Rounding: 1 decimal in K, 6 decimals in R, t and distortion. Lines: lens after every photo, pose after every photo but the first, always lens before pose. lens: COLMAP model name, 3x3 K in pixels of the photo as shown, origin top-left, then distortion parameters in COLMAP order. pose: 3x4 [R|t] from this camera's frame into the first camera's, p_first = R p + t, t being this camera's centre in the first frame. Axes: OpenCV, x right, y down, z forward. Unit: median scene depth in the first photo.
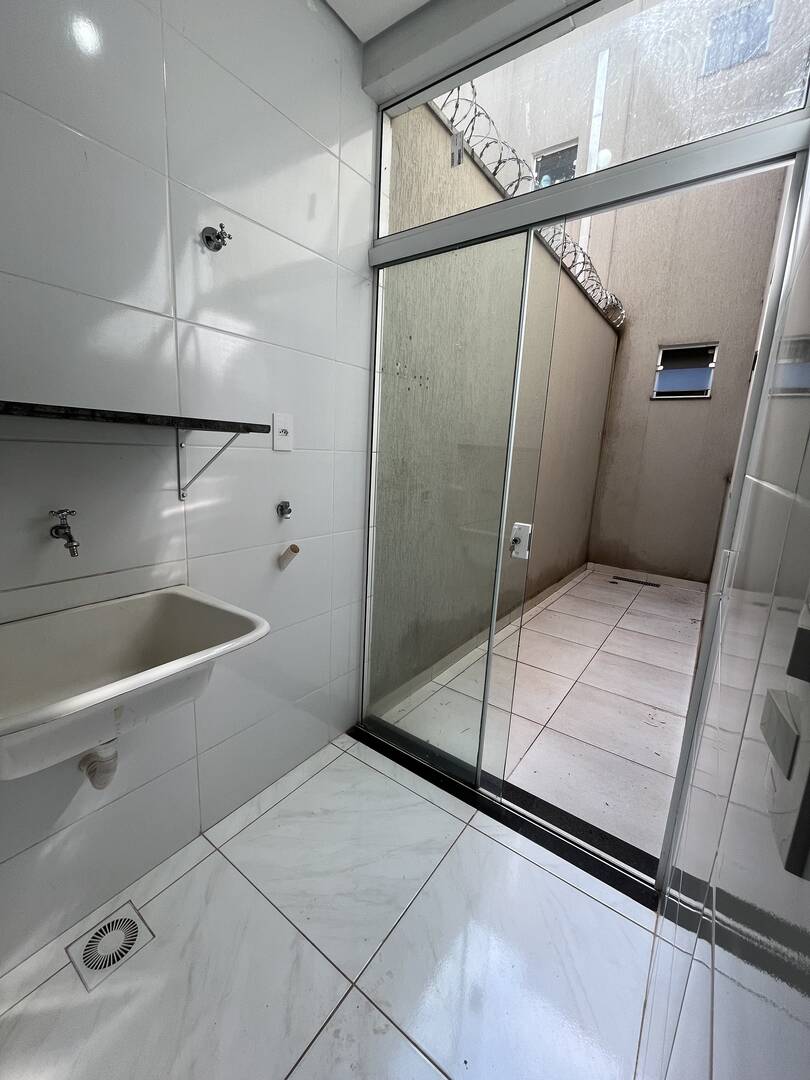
lens RADIAL K [[438.5, 0, 409.8], [0, 438.5, 534.9], [0, 0, 1]] dist [0.004531, -0.001141]
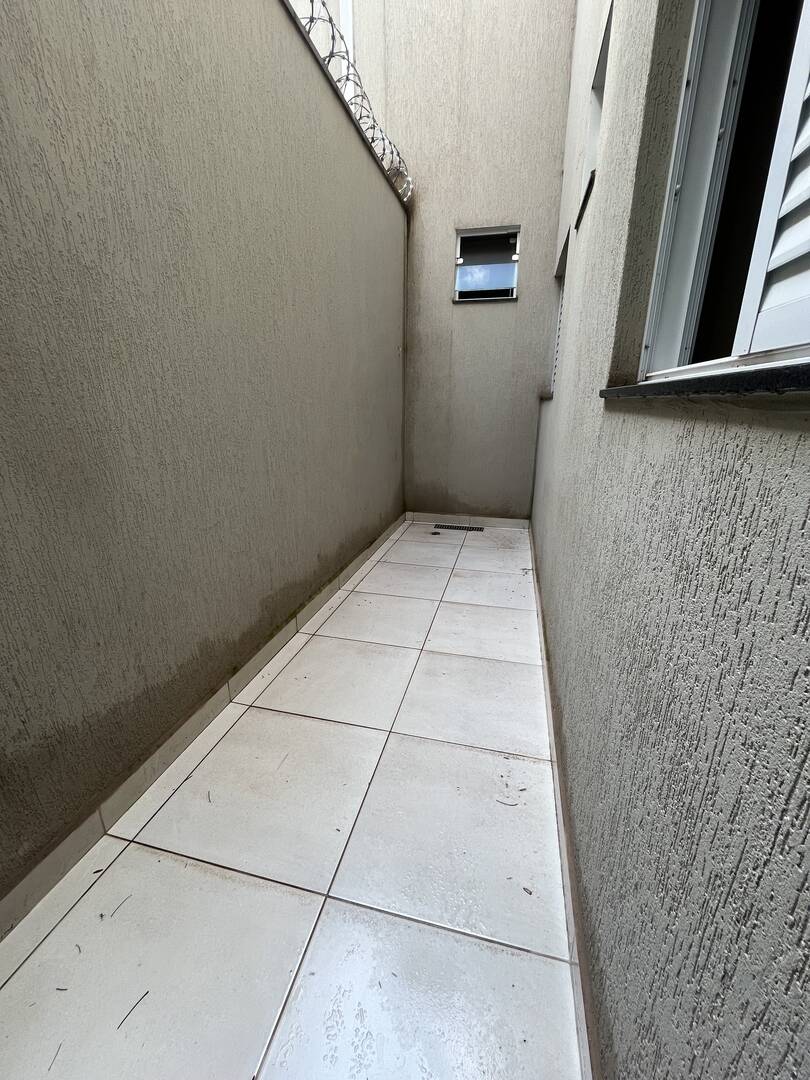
lens RADIAL K [[438.5, 0, 402.6], [0, 438.5, 541.6], [0, 0, 1]] dist [0.004531, -0.001141]
pose [[0.929367, -0.159699, 0.332826, 0.129654], [0.115547, 0.982124, 0.148600, -0.008687], [-0.350607, -0.099647, 0.931206, 0.250175]]
